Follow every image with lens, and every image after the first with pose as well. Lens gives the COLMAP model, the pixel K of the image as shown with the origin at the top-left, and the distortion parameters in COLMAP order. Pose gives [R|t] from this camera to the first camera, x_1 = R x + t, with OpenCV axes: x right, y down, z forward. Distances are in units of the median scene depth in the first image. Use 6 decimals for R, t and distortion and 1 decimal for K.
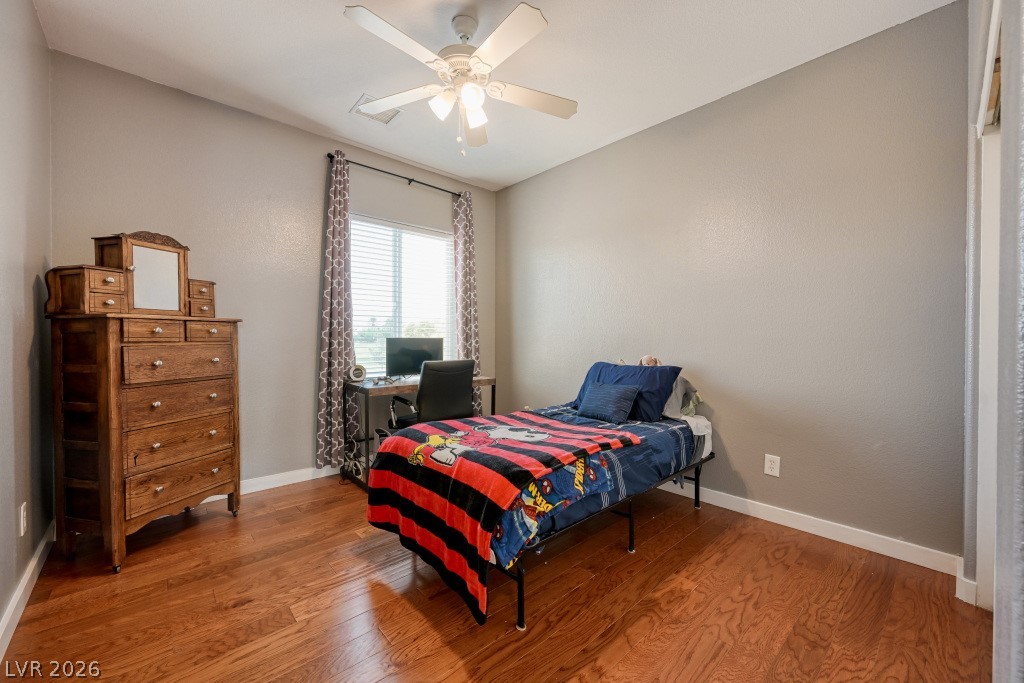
lens RADIAL K [[400.4, 0, 514.4], [0, 400.4, 340.4], [0, 0, 1]] dist [0.000879, 0.001155]
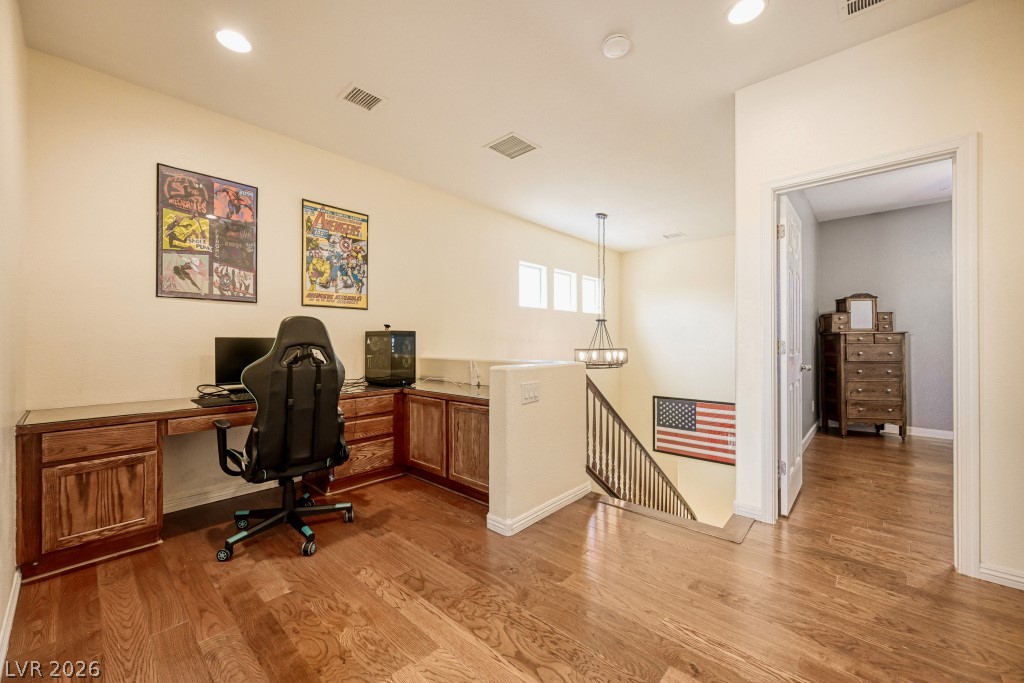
lens RADIAL K [[400.4, 0, 514.2], [0, 400.4, 342.3], [0, 0, 1]] dist [0.000879, 0.001155]
pose [[0.093526, -0.003019, -0.995612, 1.145483], [-0.006923, 0.999969, -0.003683, 0.017123], [0.995593, 0.007237, 0.093502, -1.122264]]
